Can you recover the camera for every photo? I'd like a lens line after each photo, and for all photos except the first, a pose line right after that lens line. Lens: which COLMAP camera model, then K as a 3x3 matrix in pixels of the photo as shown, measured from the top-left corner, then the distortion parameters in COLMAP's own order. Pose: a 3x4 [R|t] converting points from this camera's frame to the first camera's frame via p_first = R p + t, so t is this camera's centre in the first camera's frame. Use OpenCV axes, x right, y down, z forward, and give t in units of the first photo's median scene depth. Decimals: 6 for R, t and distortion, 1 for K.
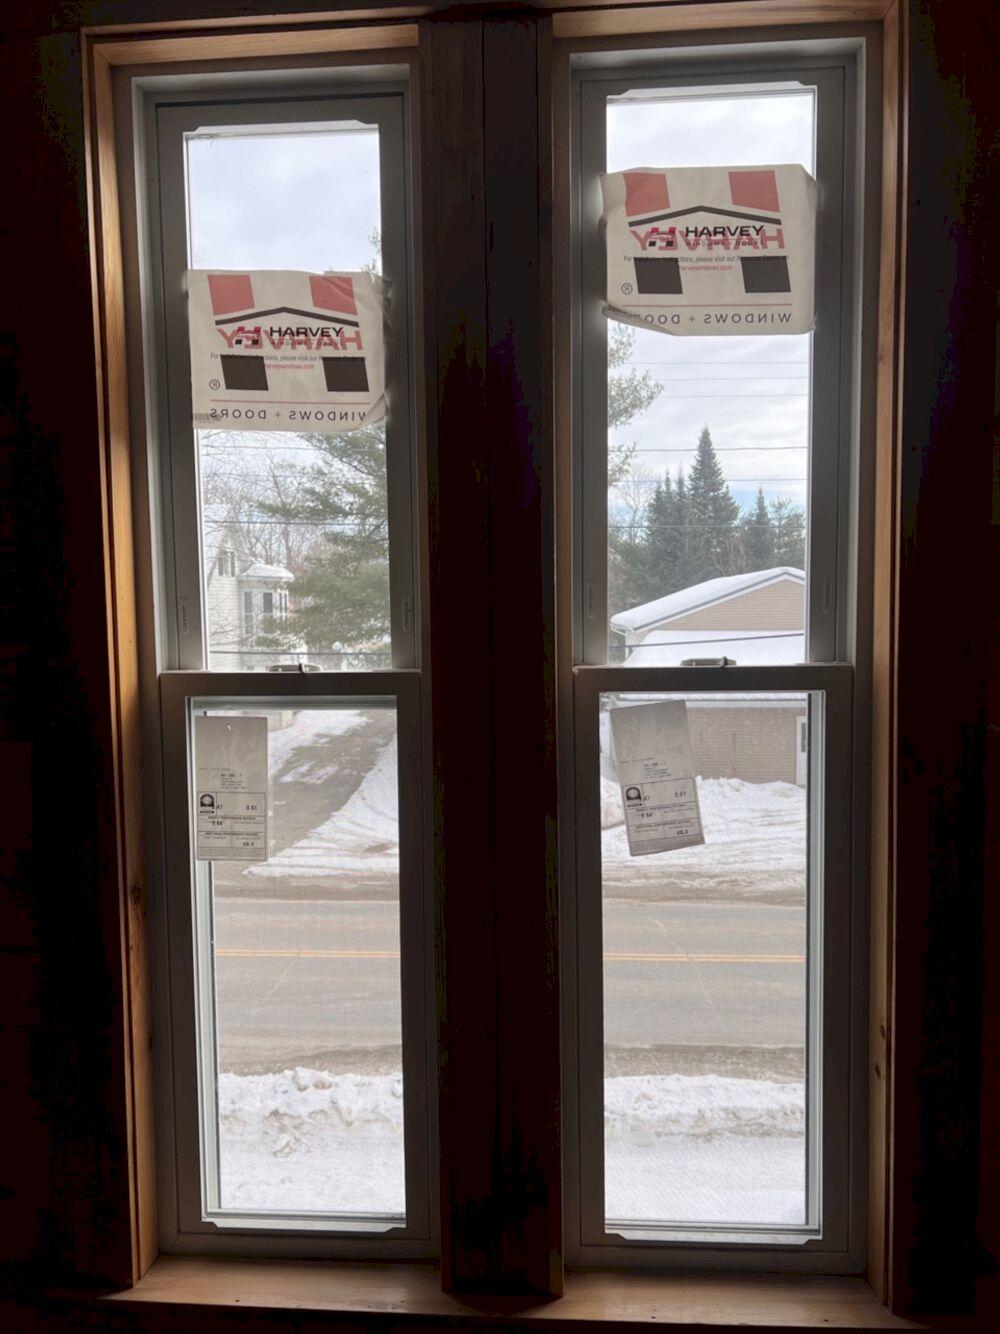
lens RADIAL K [[1014.0, 0, 497.8], [0, 1014.0, 669.8], [0, 0, 1]] dist [-0.007337, -0.000850]
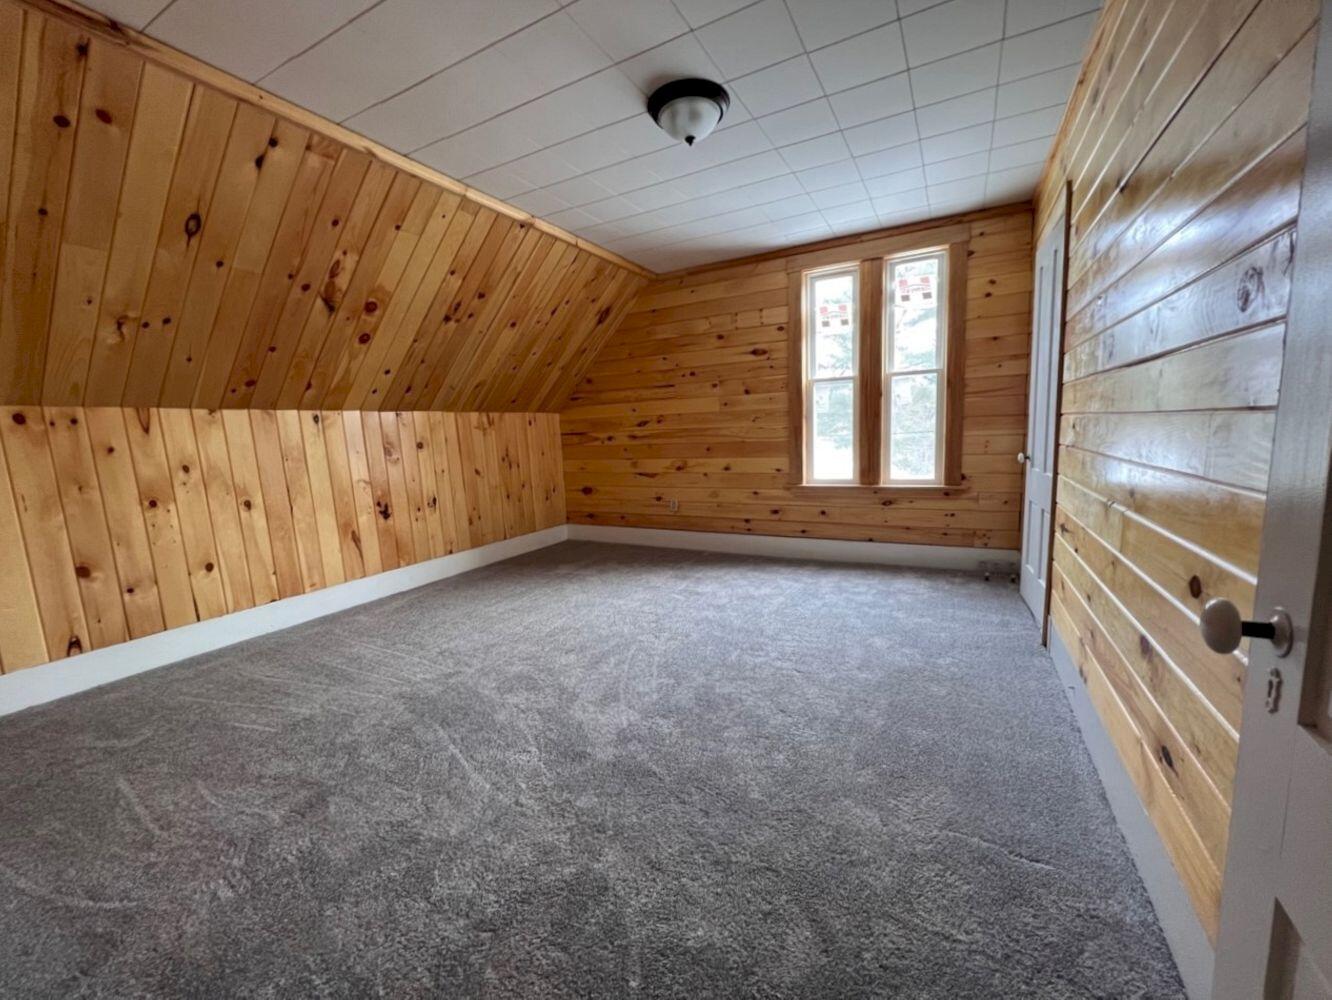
lens RADIAL K [[534.6, 0, 663.4], [0, 534.6, 500.5], [0, 0, 1]] dist [-0.000396, -0.000017]
pose [[0.907090, 0.031546, -0.419753, 0.211548], [0.006022, 0.996113, 0.087876, 0.422070], [0.420893, -0.082239, 0.903374, -2.171089]]
